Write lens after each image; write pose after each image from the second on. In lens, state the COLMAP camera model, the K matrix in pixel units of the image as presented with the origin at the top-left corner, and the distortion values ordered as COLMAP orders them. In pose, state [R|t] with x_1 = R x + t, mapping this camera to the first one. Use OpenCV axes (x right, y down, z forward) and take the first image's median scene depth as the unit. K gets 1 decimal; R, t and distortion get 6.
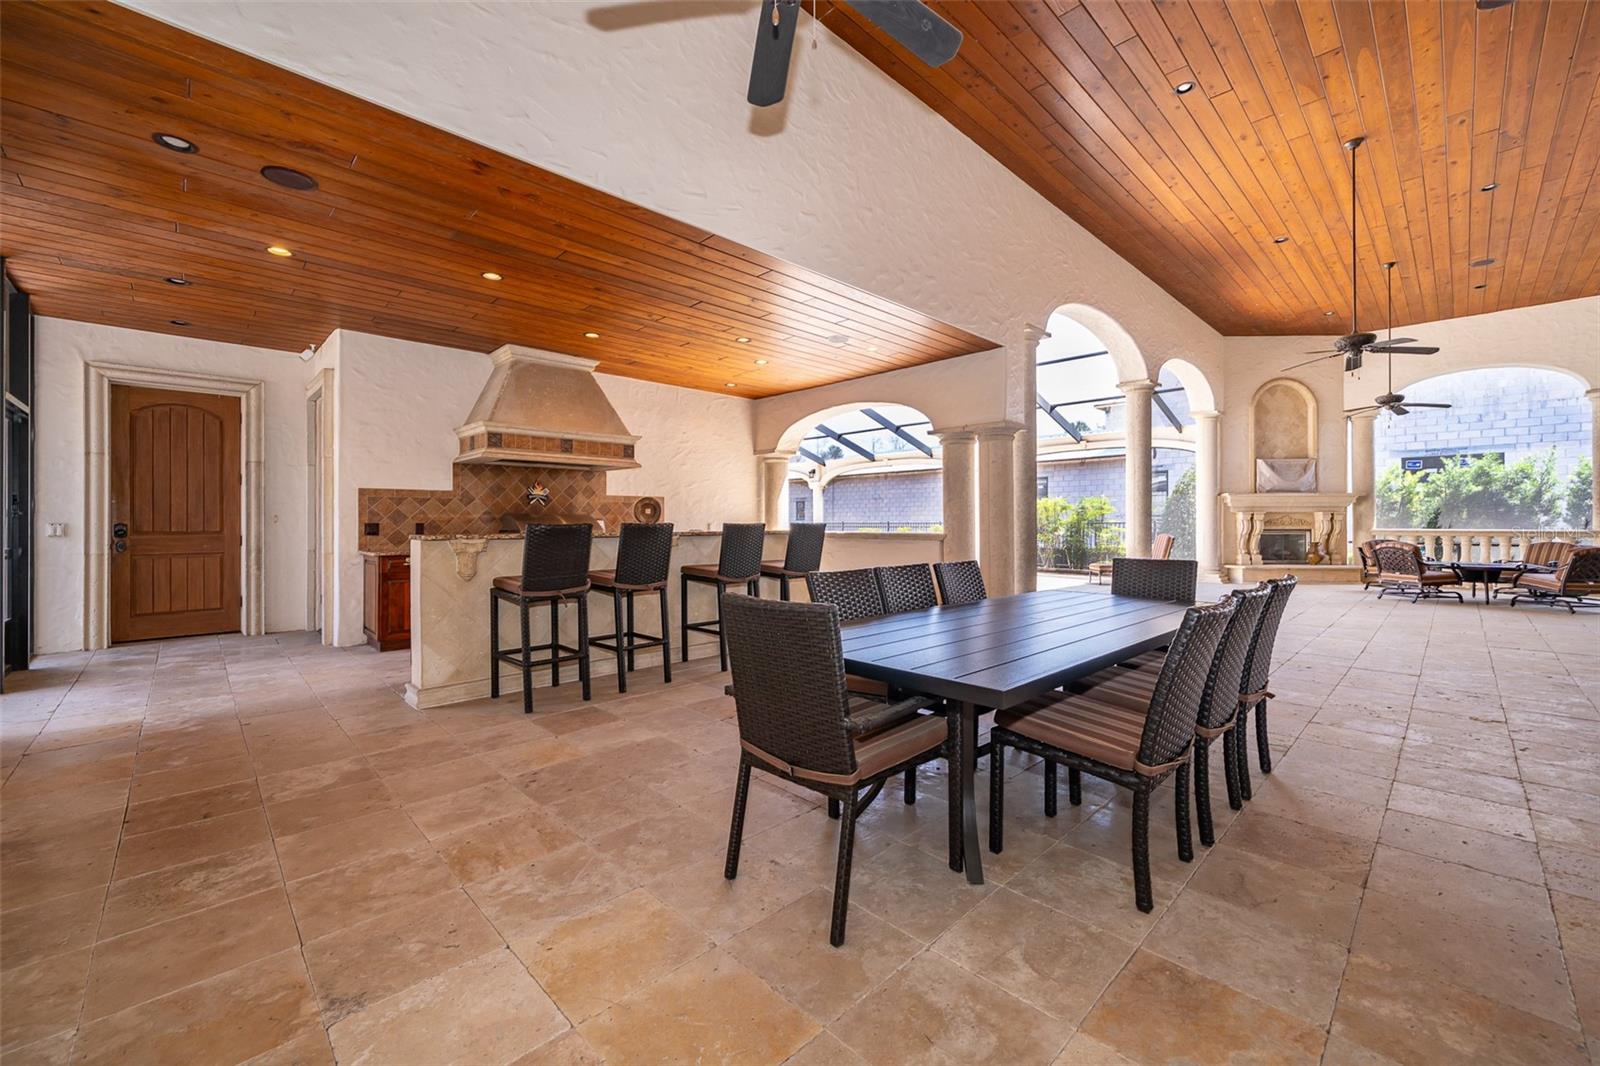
lens RADIAL K [[651.5, 0, 797.8], [0, 651.5, 515.3], [0, 0, 1]] dist [-0.001373, -0.000046]
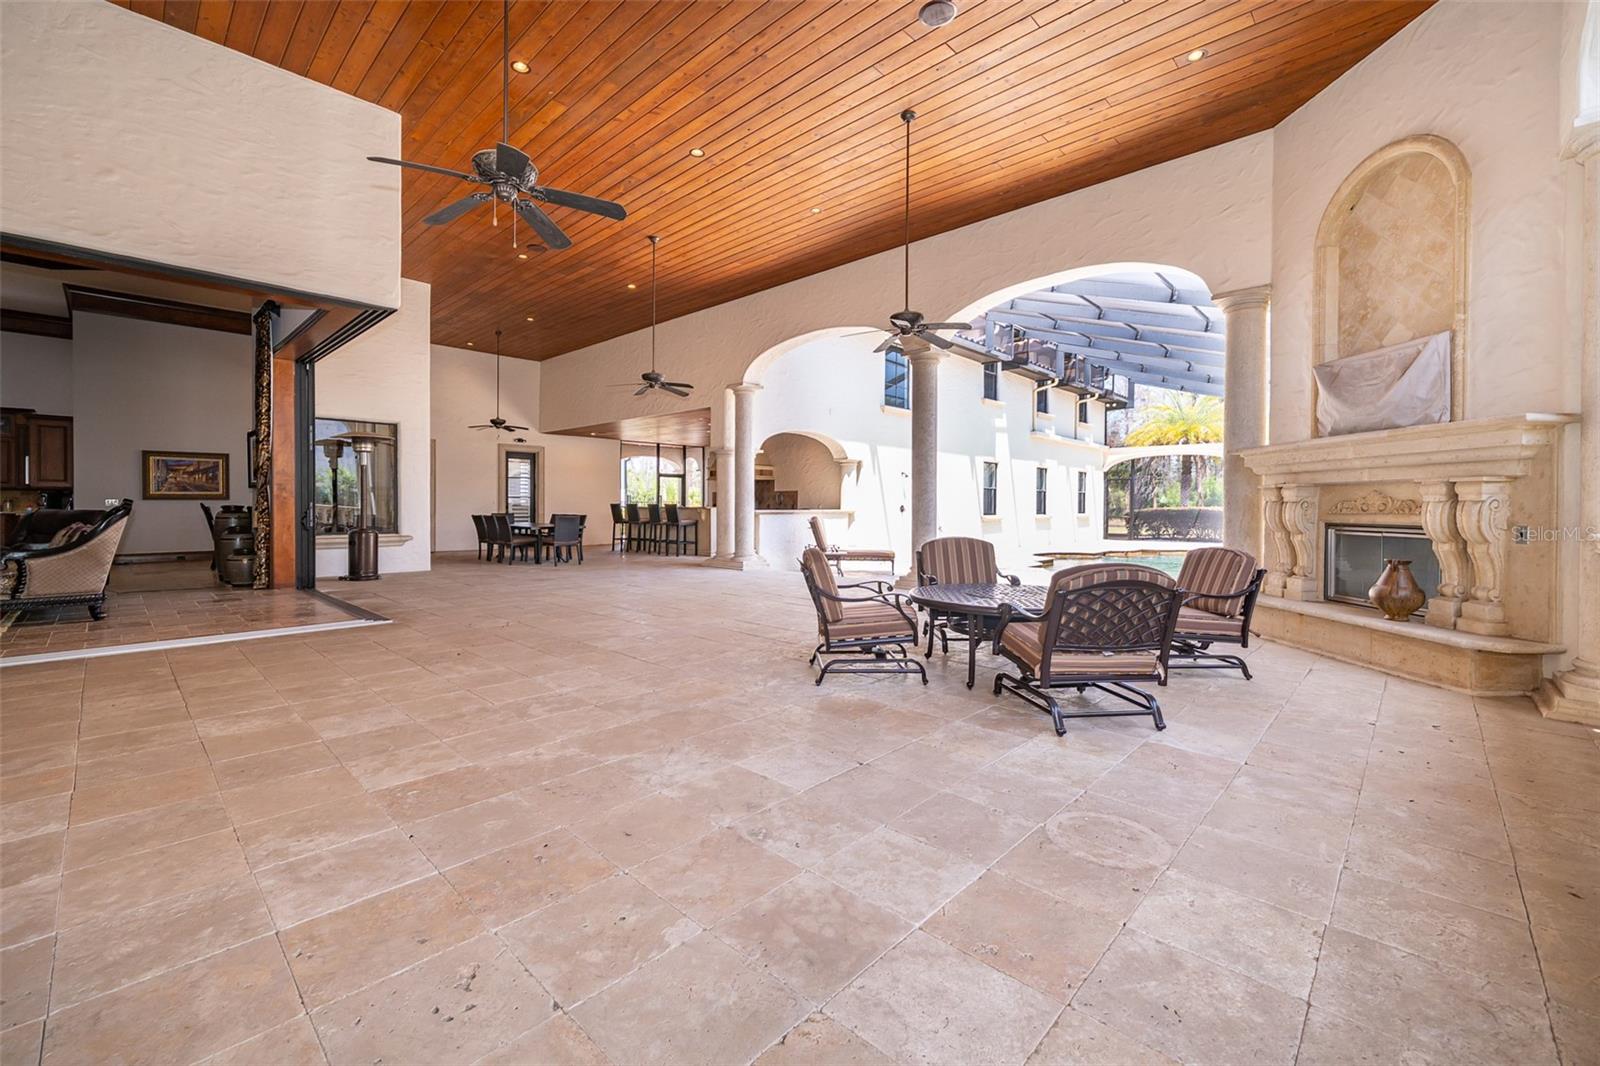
lens RADIAL K [[651.5, 0, 797.8], [0, 651.5, 515.3], [0, 0, 1]] dist [-0.001373, -0.000046]
pose [[0.026419, 0.017806, -0.999492, 1.135180], [0.007276, 0.999811, 0.018004, 0.006467], [0.999624, -0.007748, 0.026284, 0.621755]]
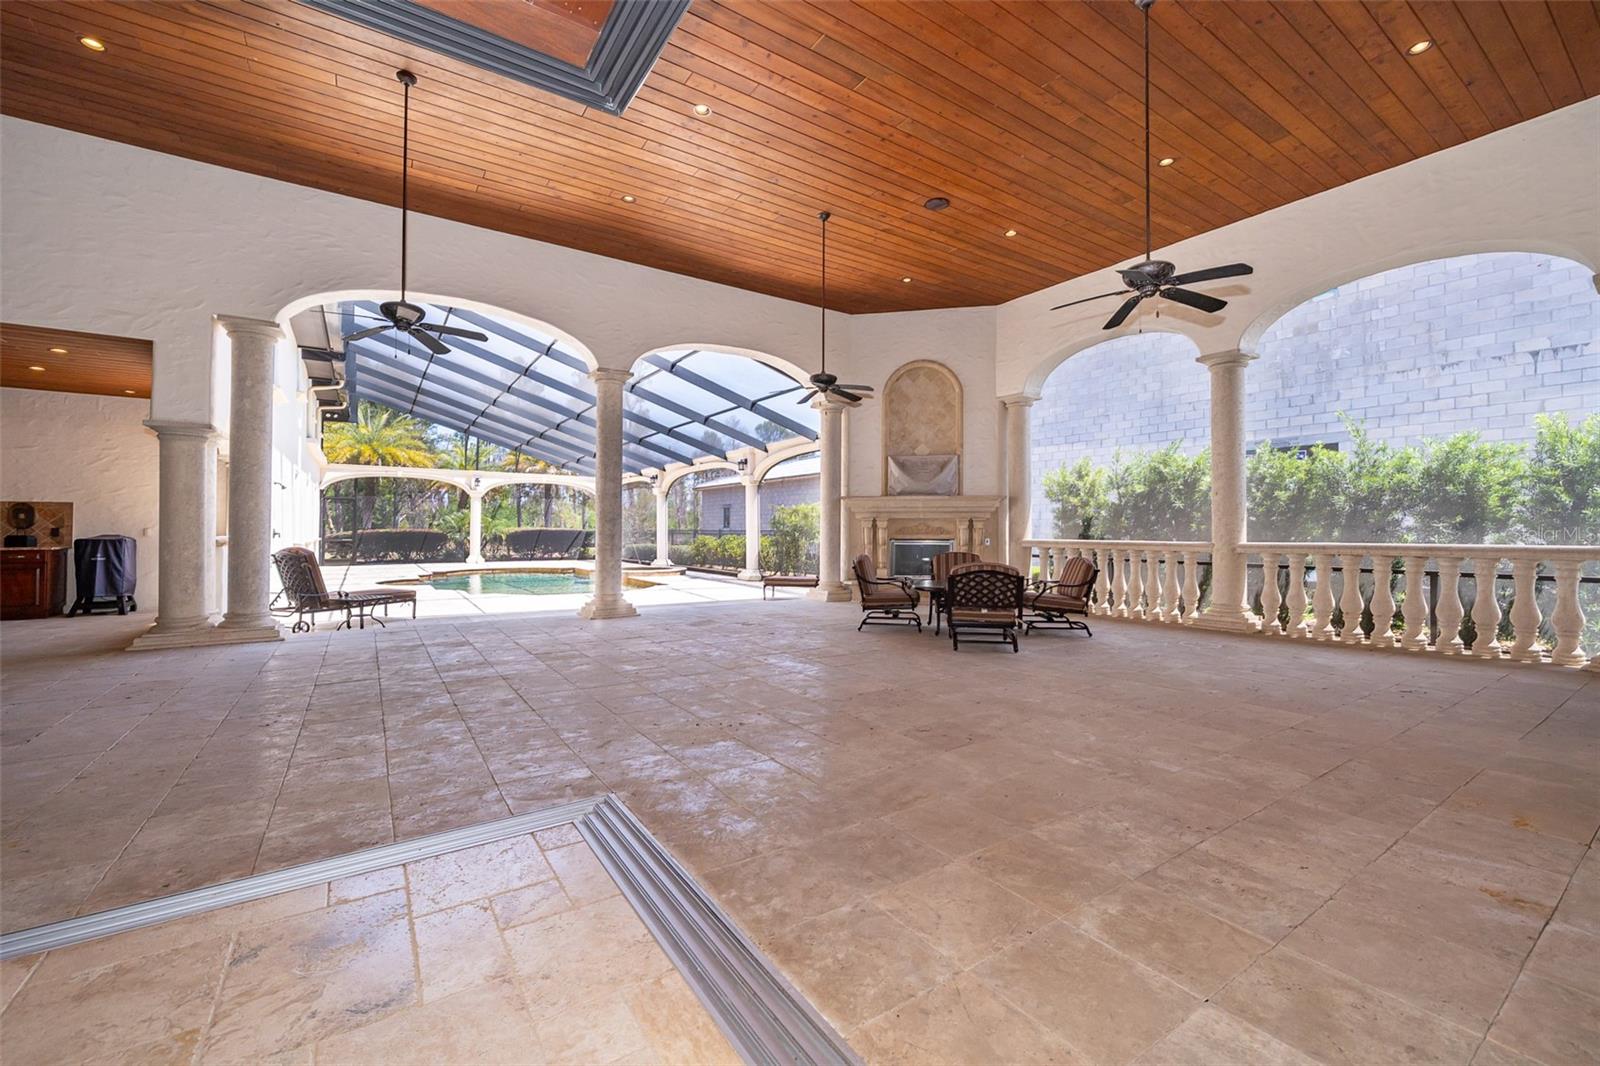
lens RADIAL K [[651.5, 0, 797.8], [0, 651.5, 515.3], [0, 0, 1]] dist [-0.001373, -0.000046]
pose [[0.981652, 0.000550, -0.190678, 0.744588], [-0.002507, 0.999947, -0.010025, -0.000165], [0.190662, 0.010319, 0.981601, 0.139747]]
